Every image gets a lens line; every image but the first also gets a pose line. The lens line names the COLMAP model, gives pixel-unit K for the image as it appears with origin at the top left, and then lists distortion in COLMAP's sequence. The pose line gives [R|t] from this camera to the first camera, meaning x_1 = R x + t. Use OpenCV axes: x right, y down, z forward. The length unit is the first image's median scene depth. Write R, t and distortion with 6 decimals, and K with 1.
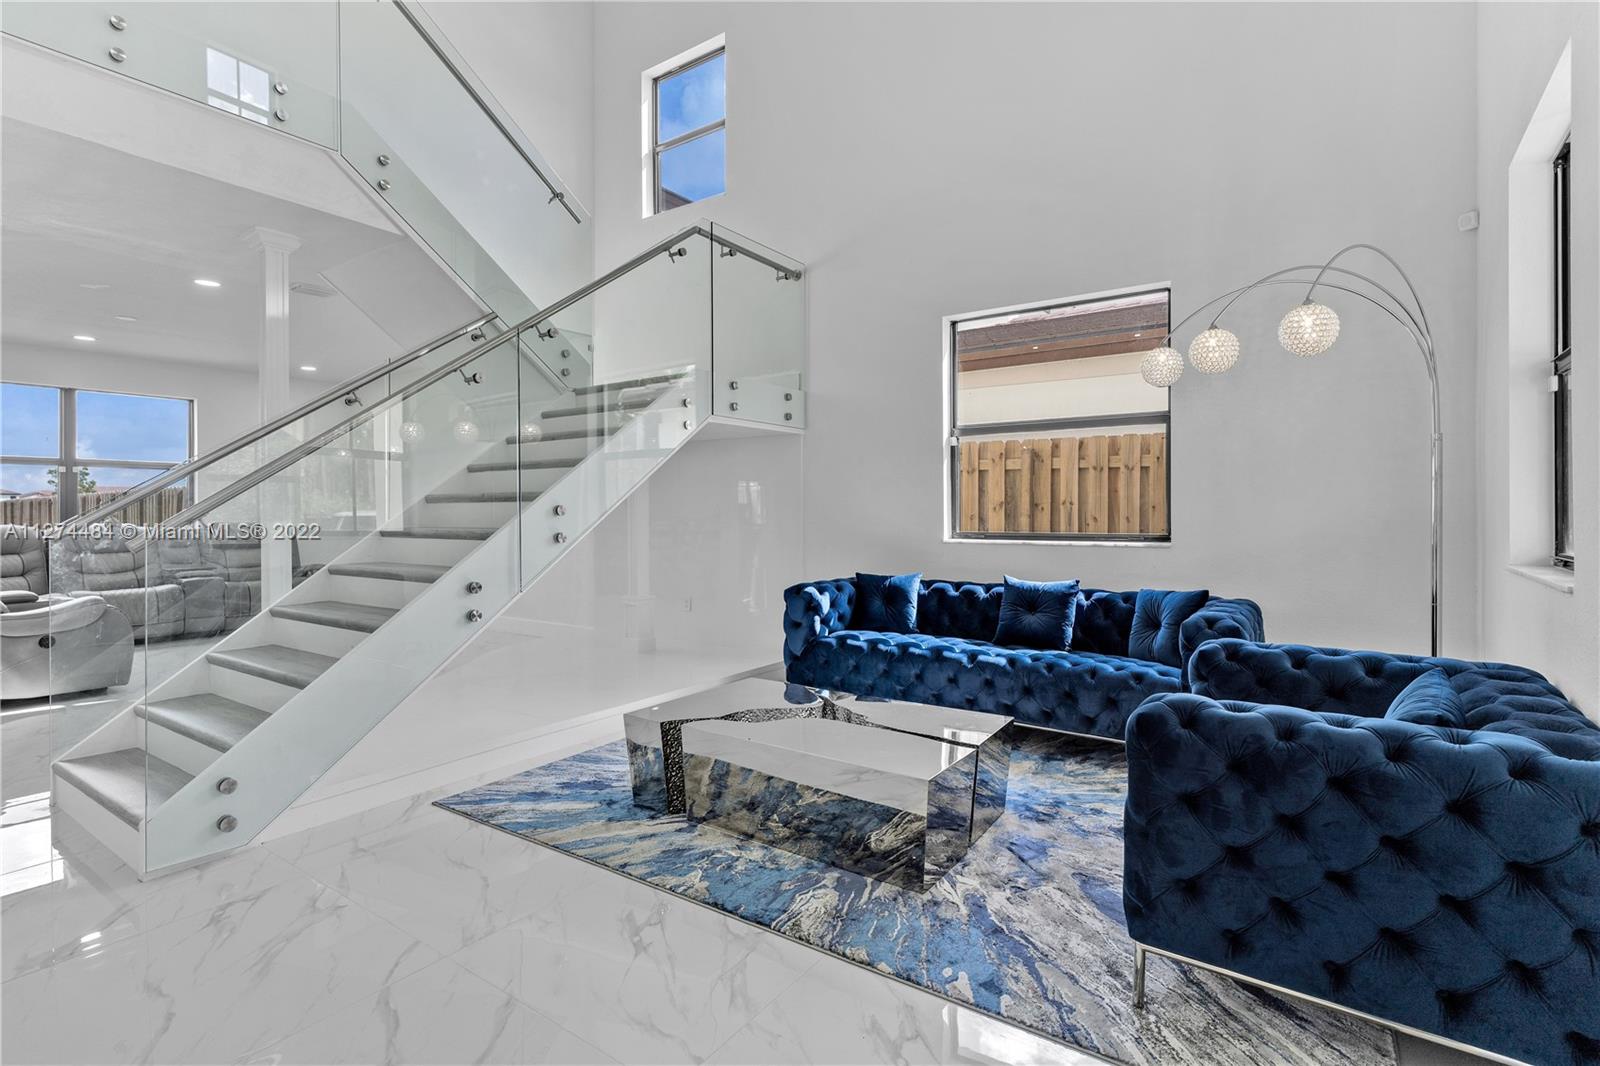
lens RADIAL K [[770.7, 0, 801.2], [0, 770.7, 510.8], [0, 0, 1]] dist [0.003485, -0.000358]
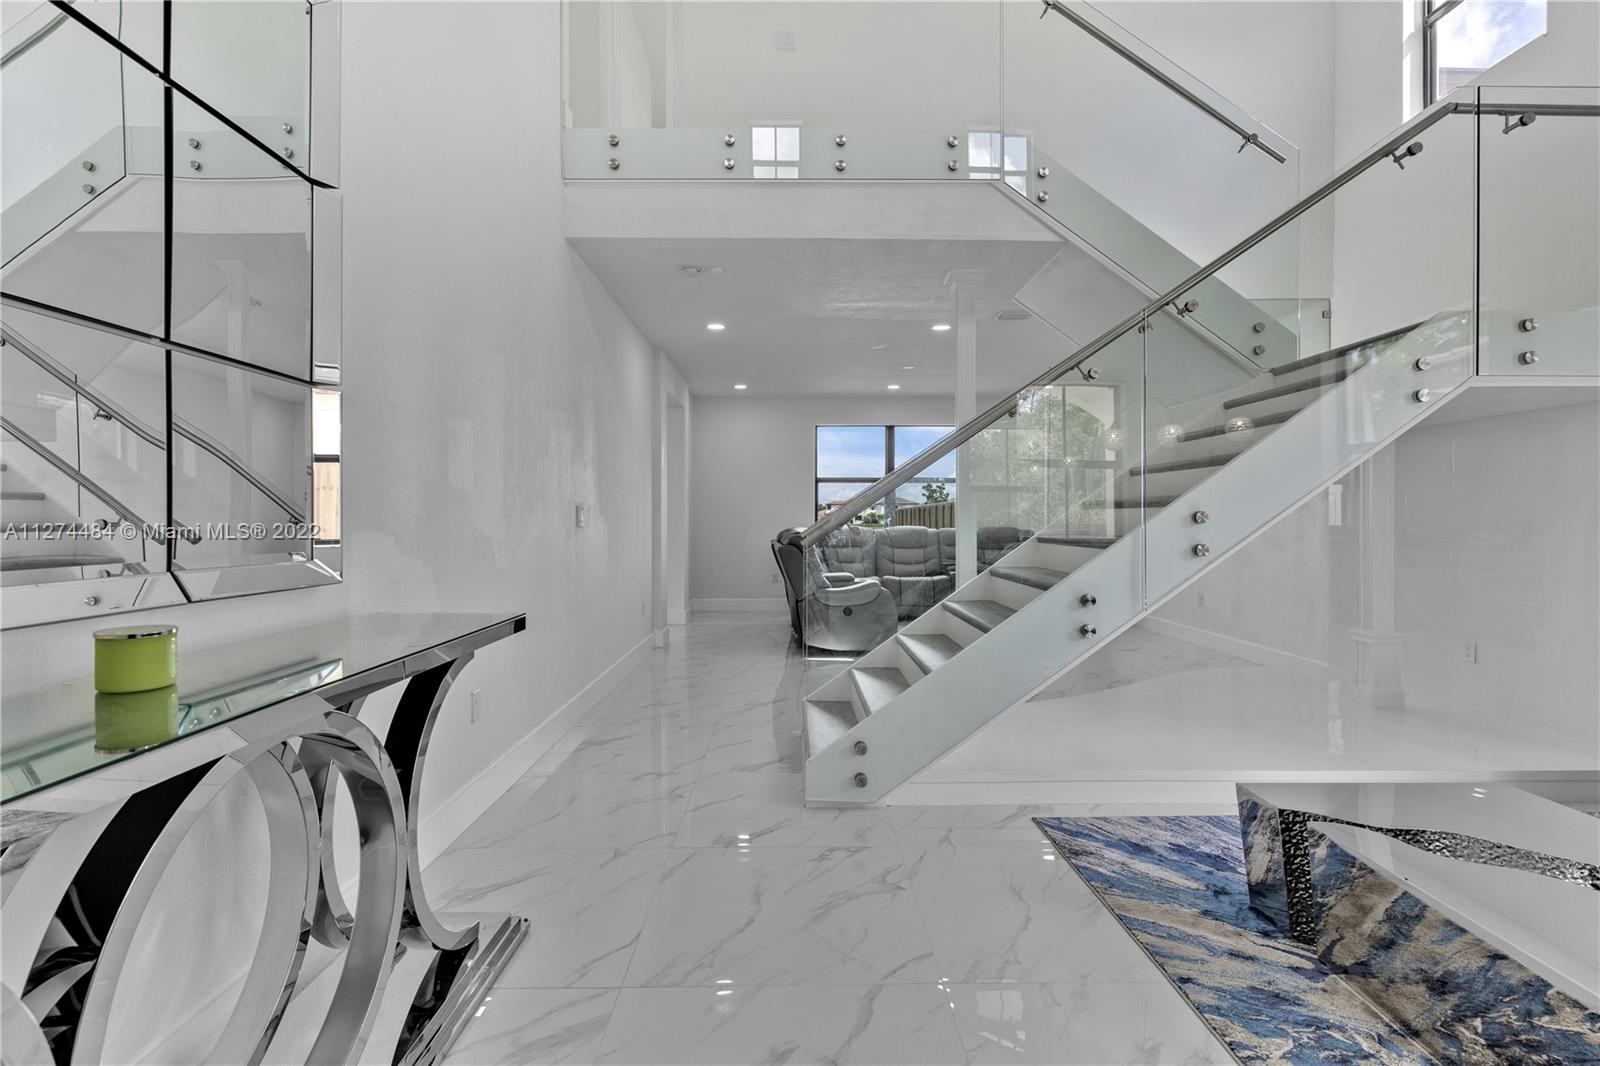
lens RADIAL K [[770.7, 0, 796.2], [0, 770.7, 522.0], [0, 0, 1]] dist [0.003485, -0.000358]
pose [[0.580518, 0.007999, -0.814208, 0.135544], [-0.002634, 0.999965, 0.007946, -0.001169], [0.814243, -0.002469, 0.580519, 0.193061]]
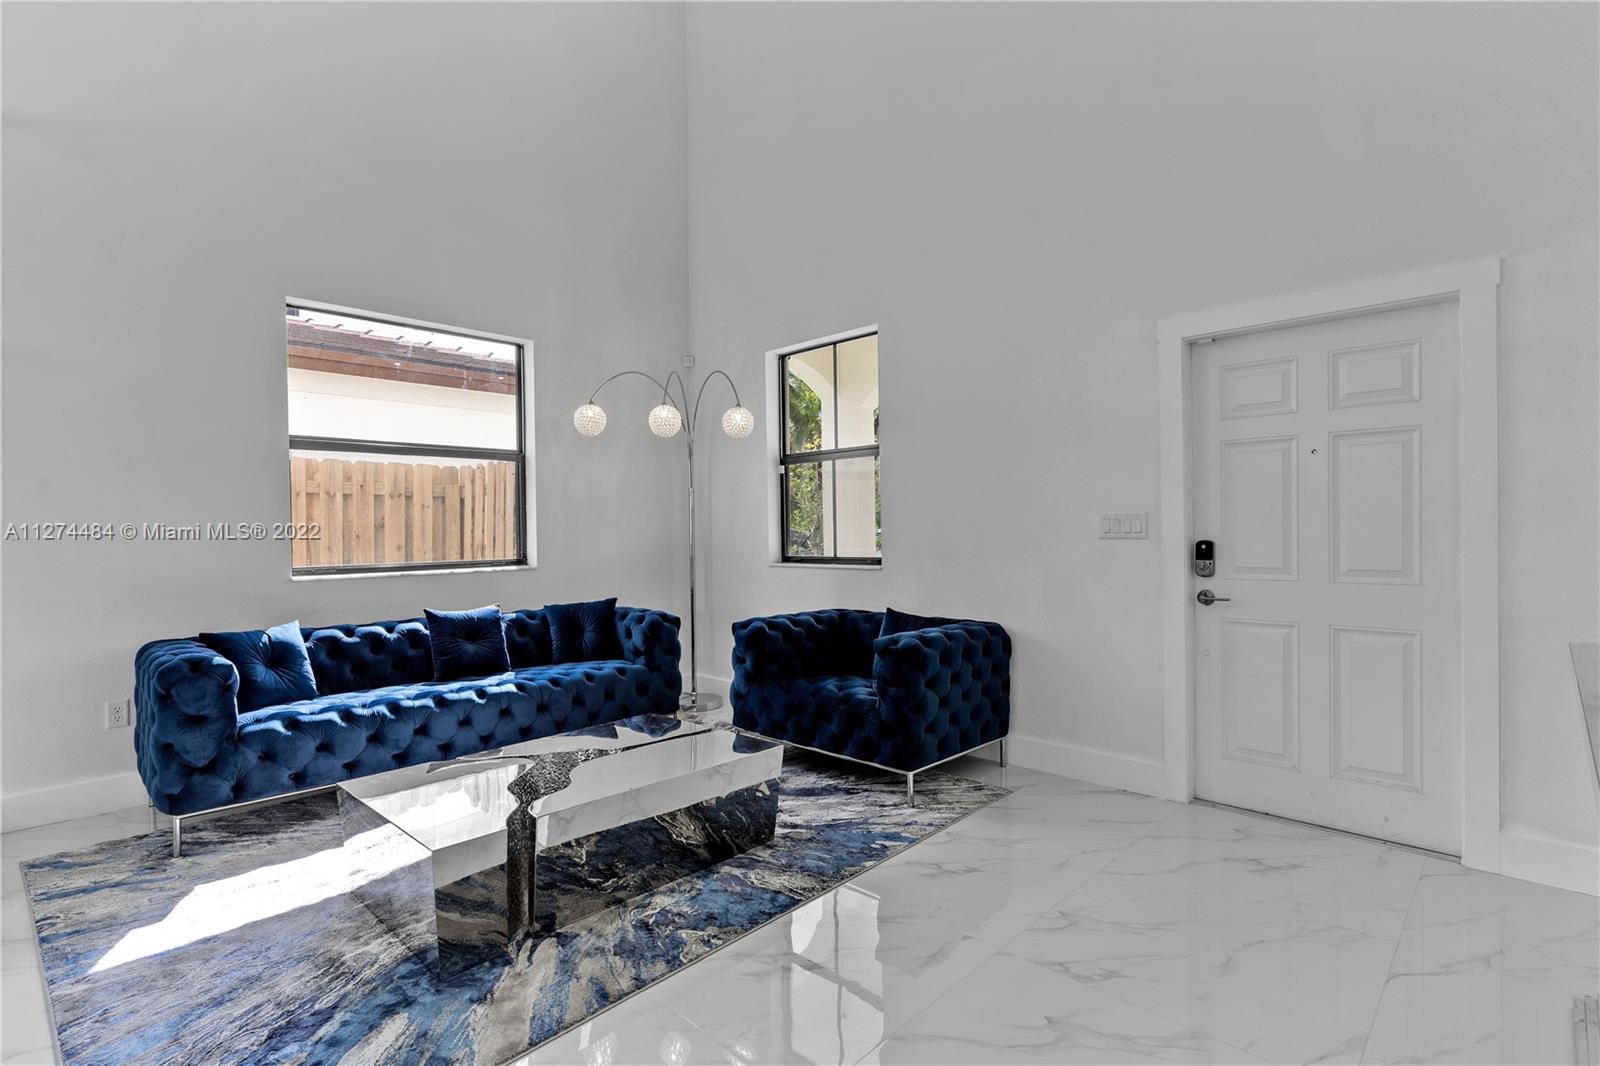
lens RADIAL K [[770.7, 0, 796.4], [0, 770.7, 534.6], [0, 0, 1]] dist [0.003485, -0.000358]
pose [[0.144785, -0.002072, 0.989461, -0.815584], [0.009277, 0.999957, 0.000737, -0.004243], [-0.989420, 0.009072, 0.144798, 0.580020]]
